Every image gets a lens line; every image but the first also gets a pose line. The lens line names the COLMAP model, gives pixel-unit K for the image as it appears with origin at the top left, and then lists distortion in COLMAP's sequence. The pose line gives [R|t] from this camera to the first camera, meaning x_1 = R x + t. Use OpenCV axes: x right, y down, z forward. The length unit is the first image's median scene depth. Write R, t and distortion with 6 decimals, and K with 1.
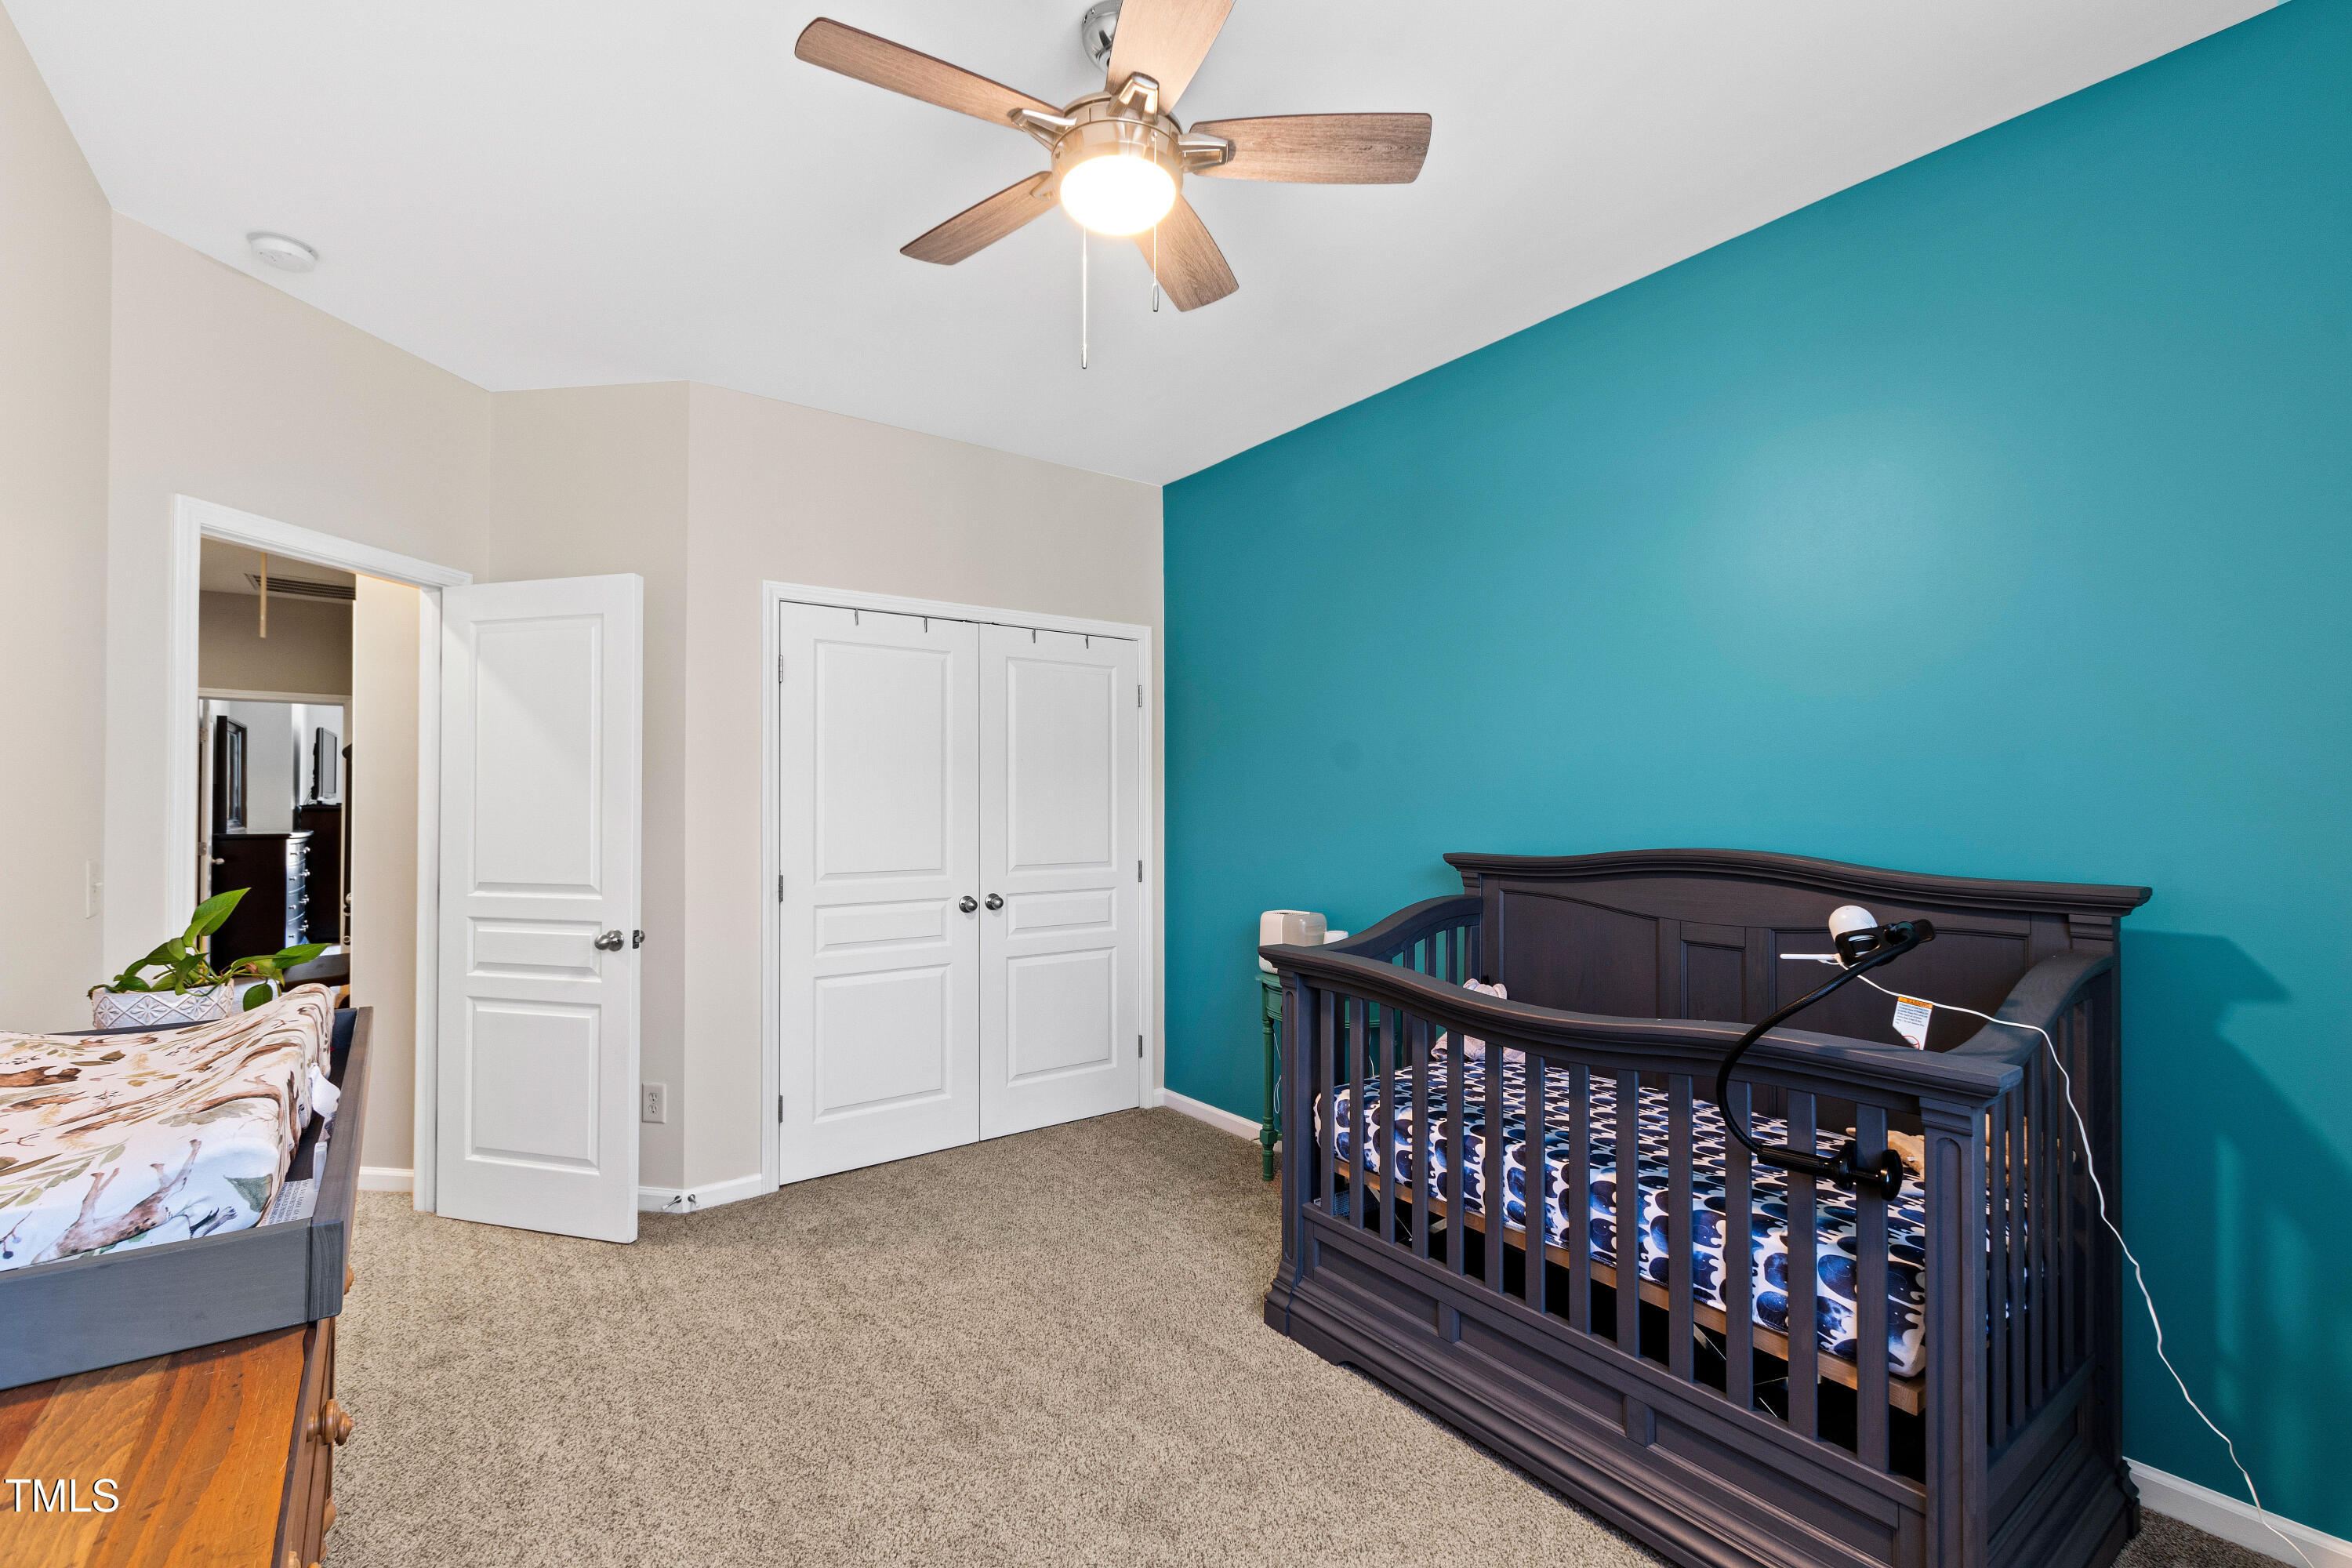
lens RADIAL K [[1018.3, 0, 1164.5], [0, 1018.3, 796.2], [0, 0, 1]] dist [0.006414, -0.001983]
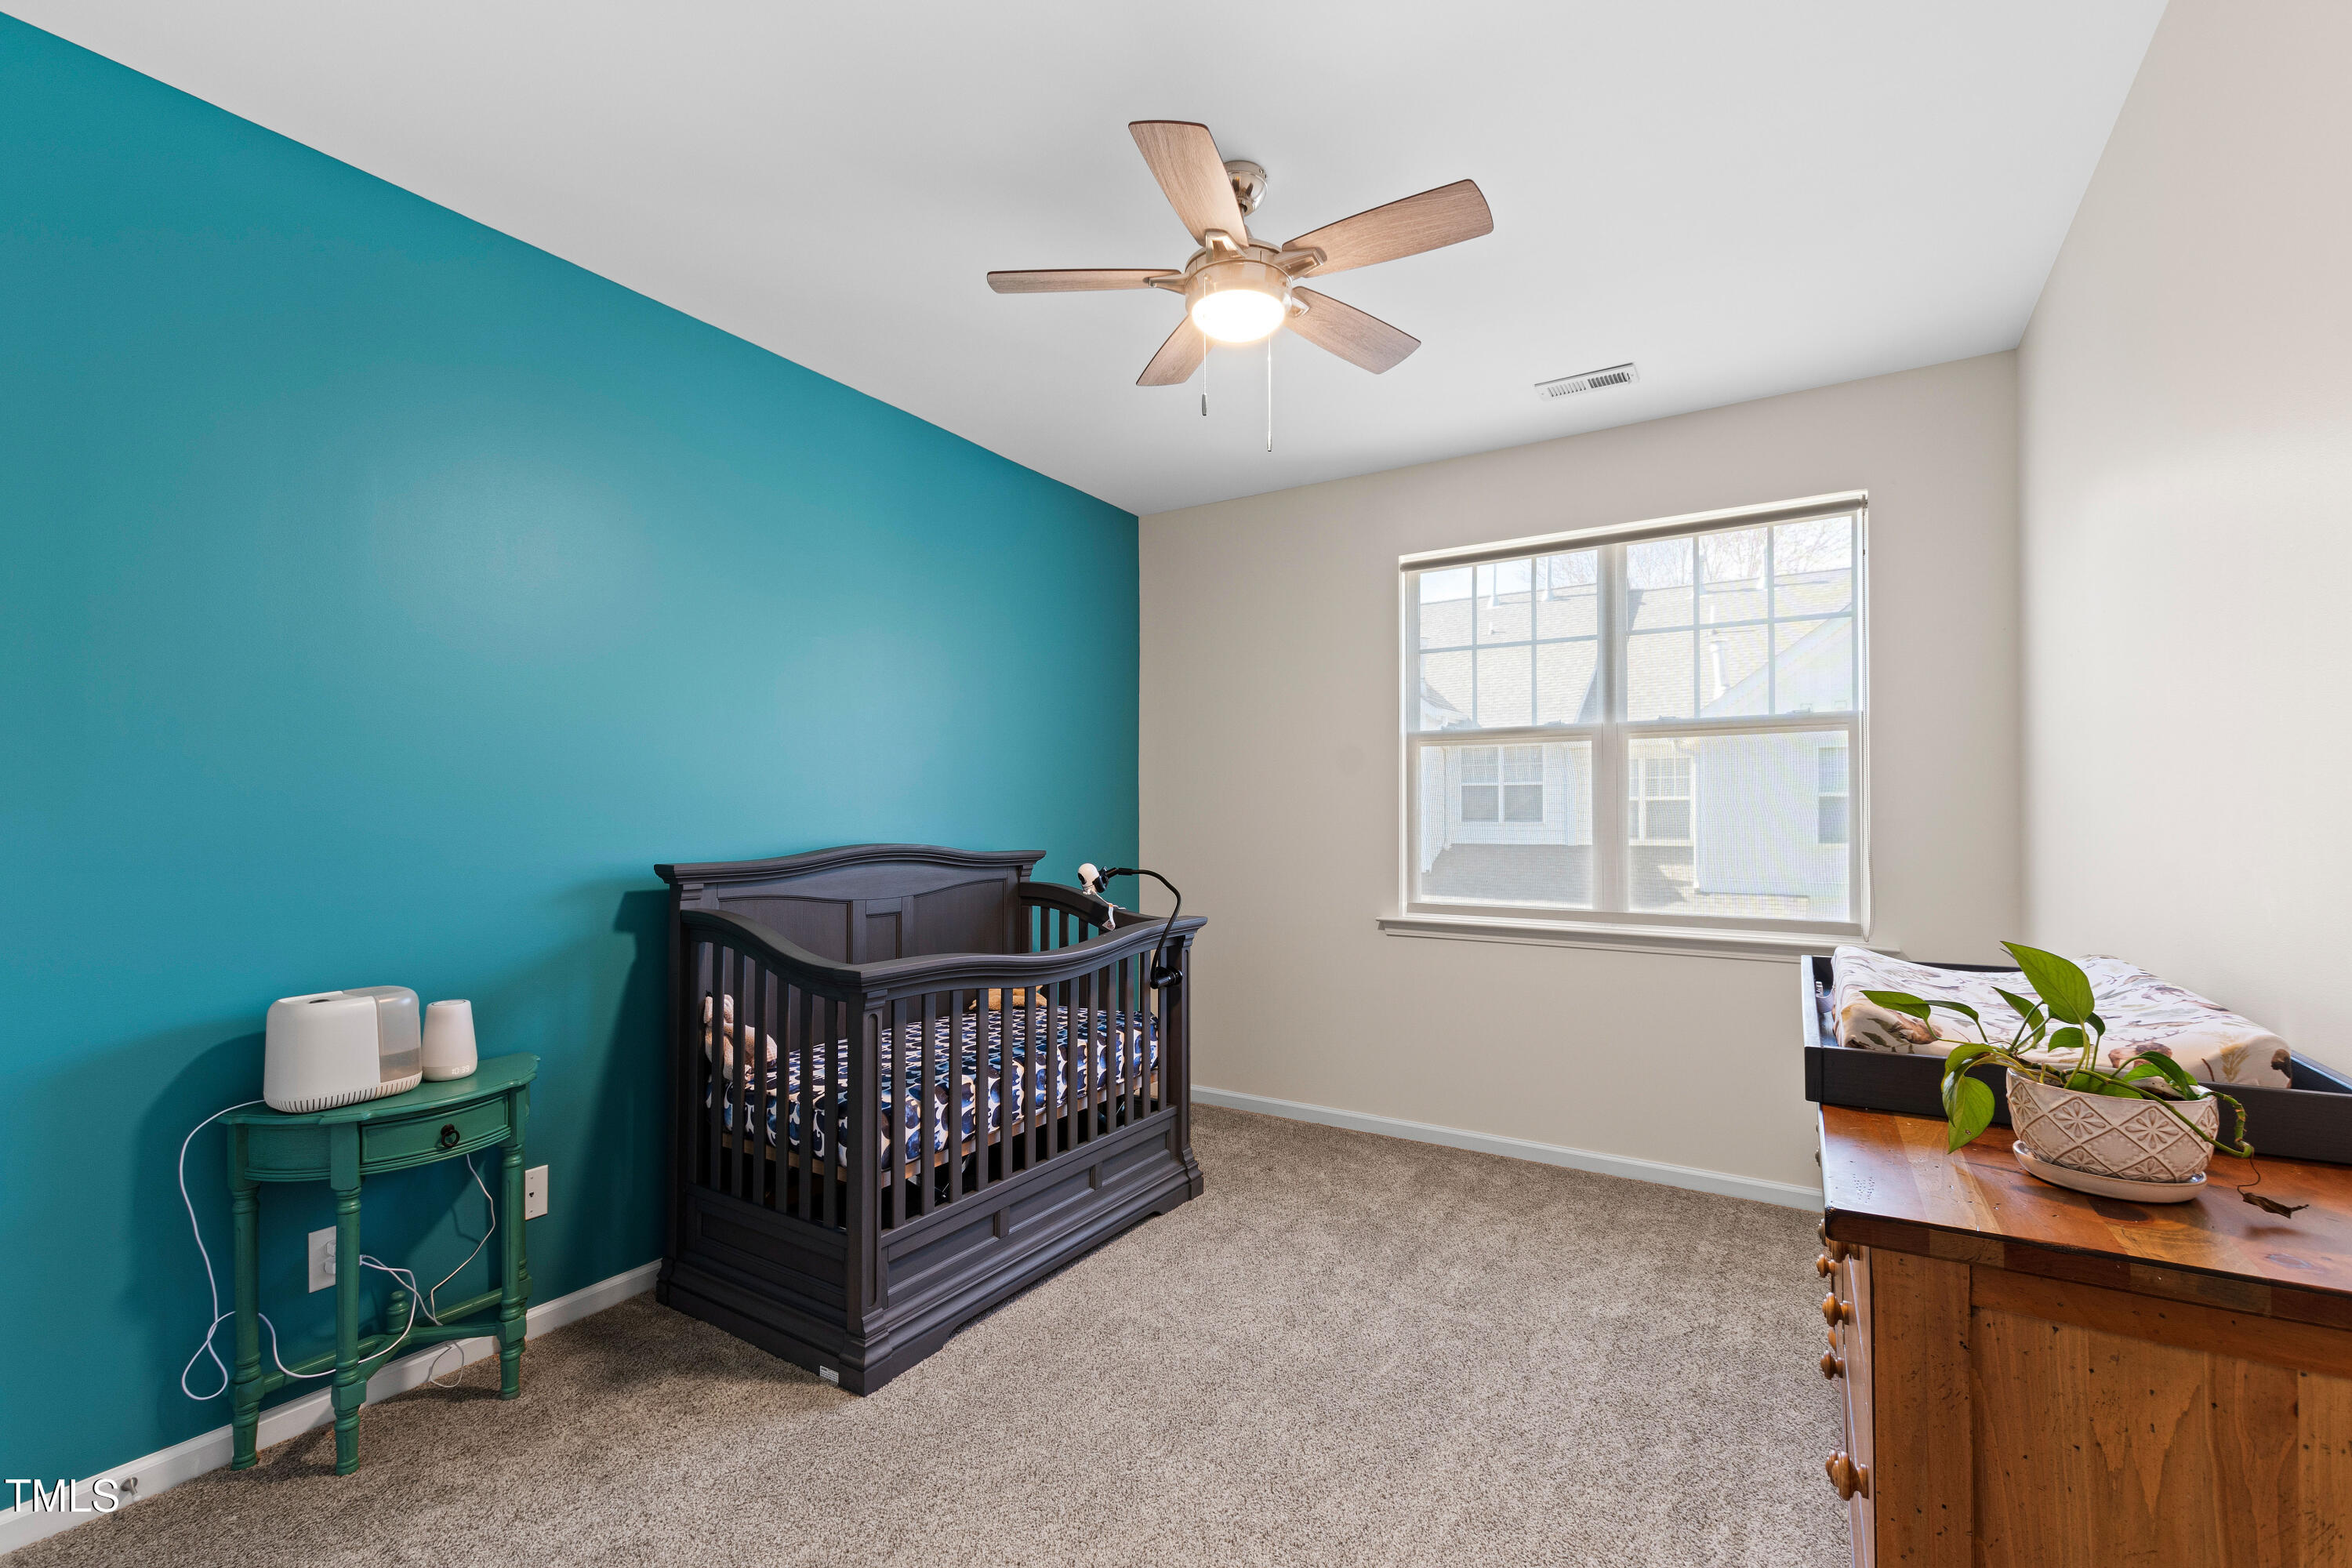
lens RADIAL K [[1018.3, 0, 1165.4], [0, 1018.3, 799.0], [0, 0, 1]] dist [0.006414, -0.001983]
pose [[-0.374093, 0.015476, 0.927262, -1.047302], [-0.011383, 0.999709, -0.021278, 0.016859], [-0.927322, -0.018515, -0.373807, 1.386622]]
